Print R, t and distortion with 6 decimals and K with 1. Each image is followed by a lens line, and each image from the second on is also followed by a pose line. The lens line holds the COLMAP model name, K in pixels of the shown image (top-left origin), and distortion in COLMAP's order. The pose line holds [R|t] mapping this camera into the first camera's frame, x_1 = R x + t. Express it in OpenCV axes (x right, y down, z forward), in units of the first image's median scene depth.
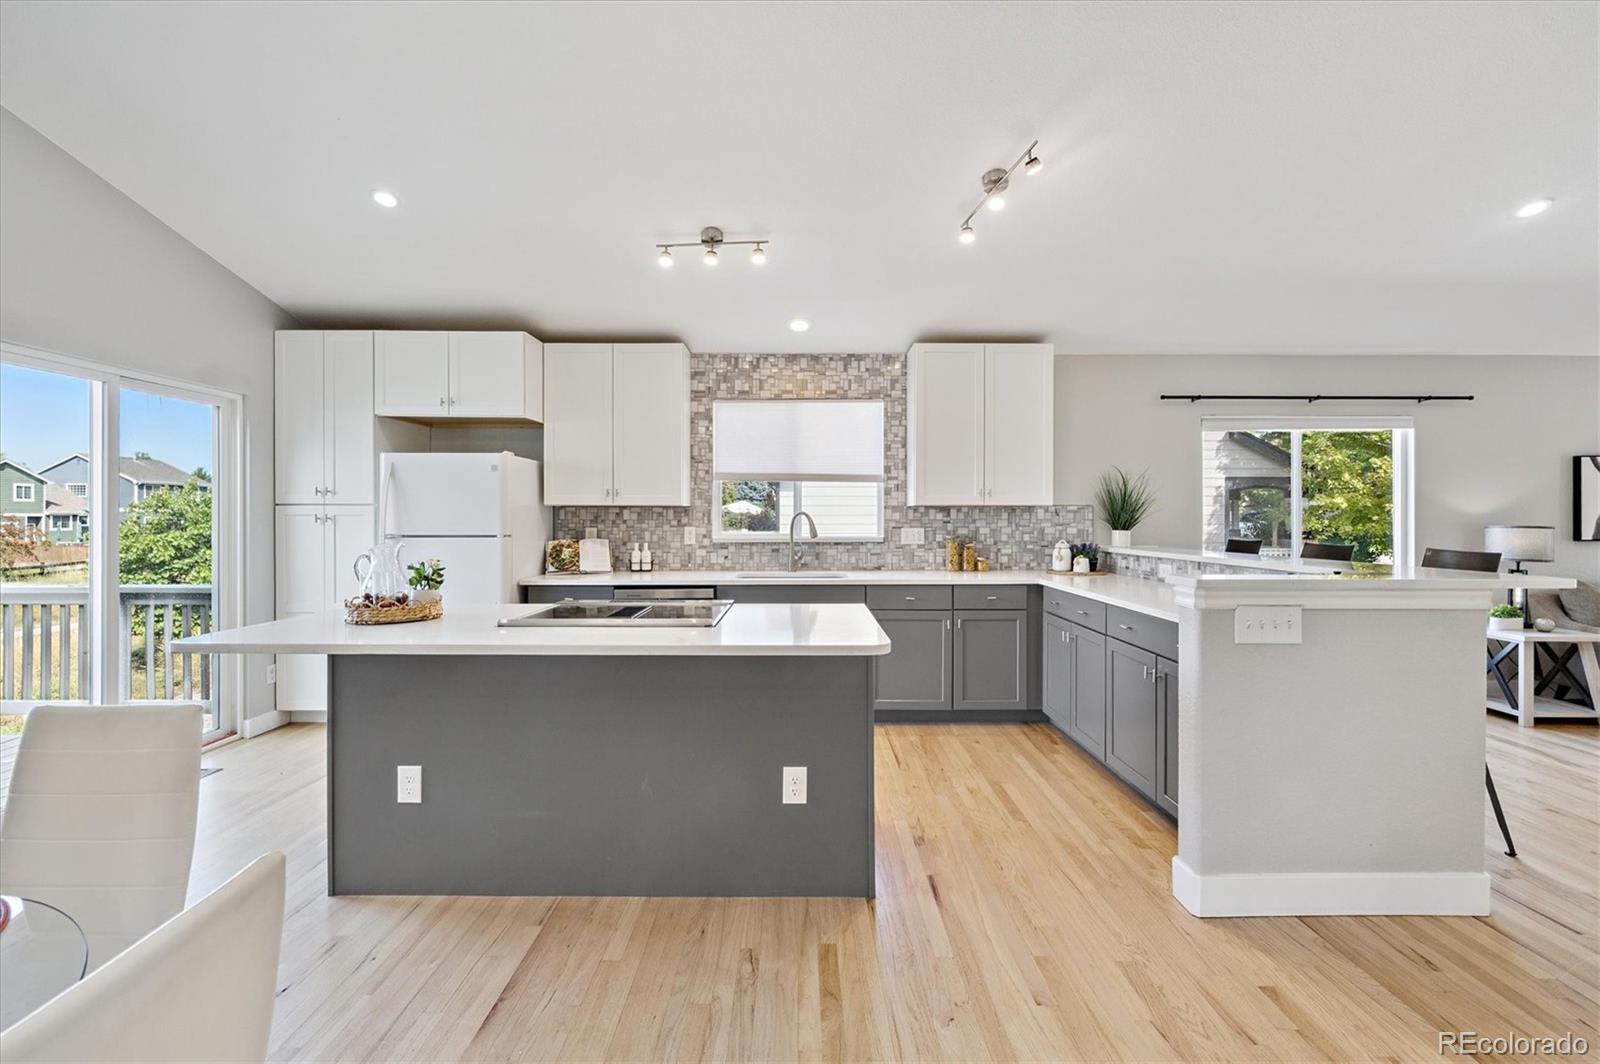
lens RADIAL K [[720.3, 0, 765.4], [0, 720.3, 521.9], [0, 0, 1]] dist [-0.004268, 0.001478]
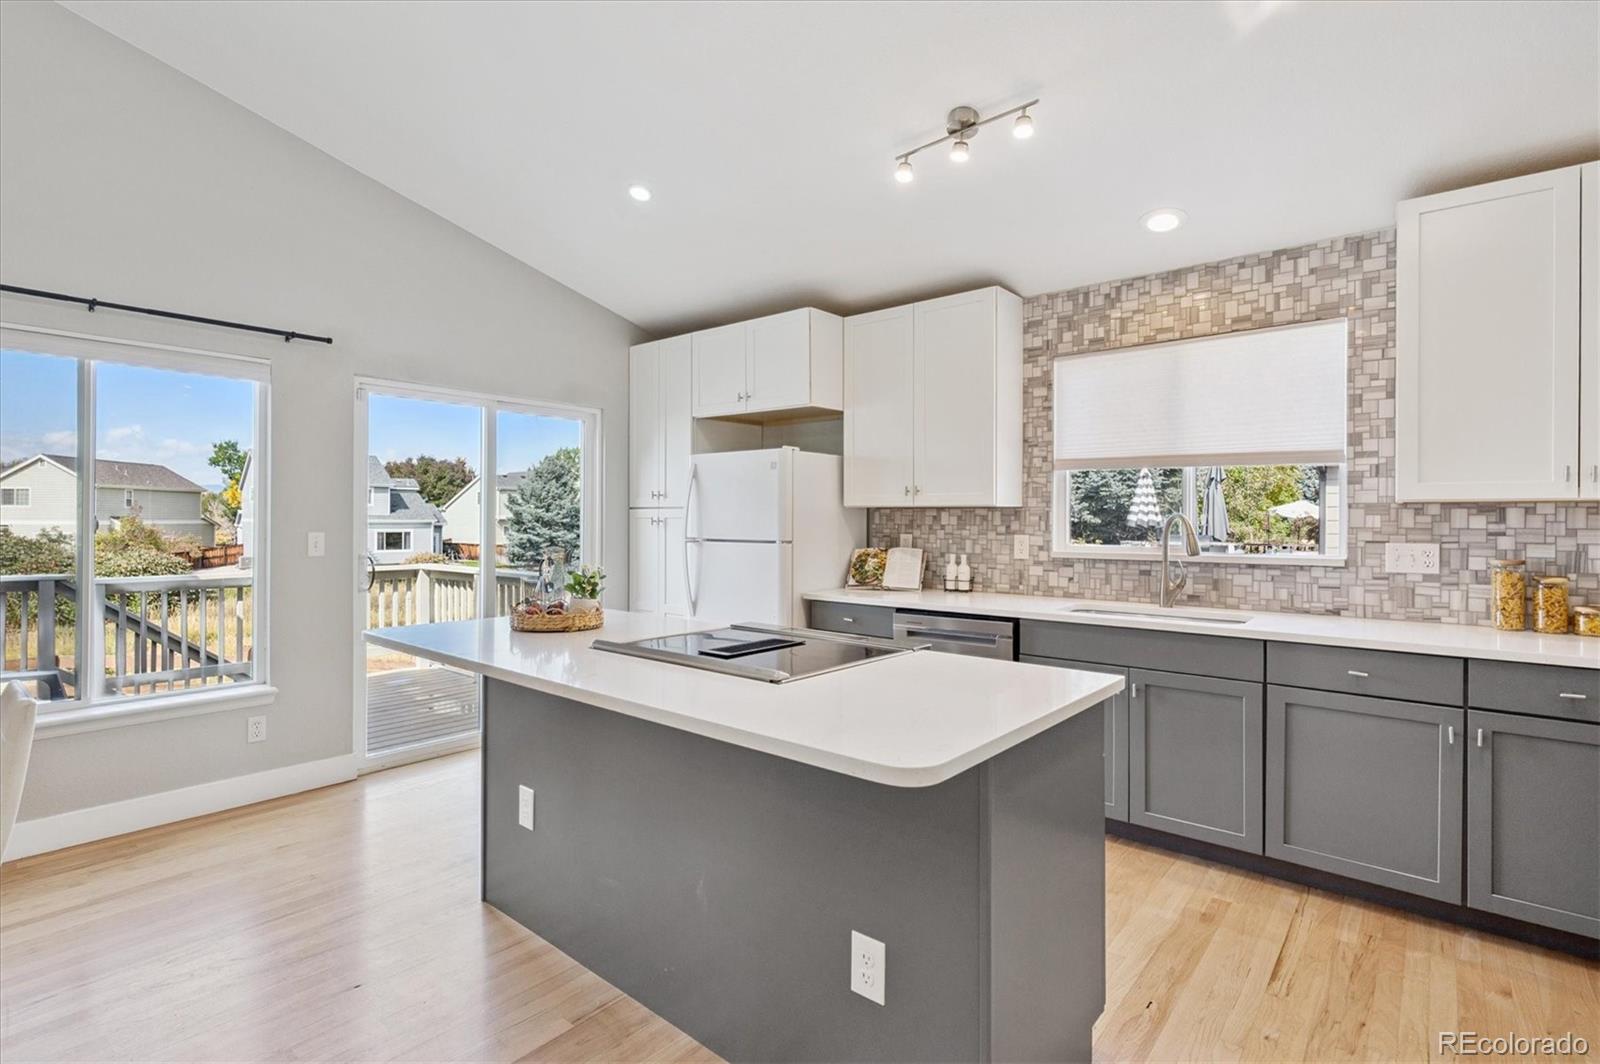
lens RADIAL K [[760.8, 0, 806.5], [0, 760.8, 521.7], [0, 0, 1]] dist [-0.001431, 0.000726]
pose [[0.764203, 0.004376, -0.644961, 0.228322], [-0.009492, 0.999945, -0.004462, -0.001042], [0.644906, 0.009532, 0.764202, 0.267503]]
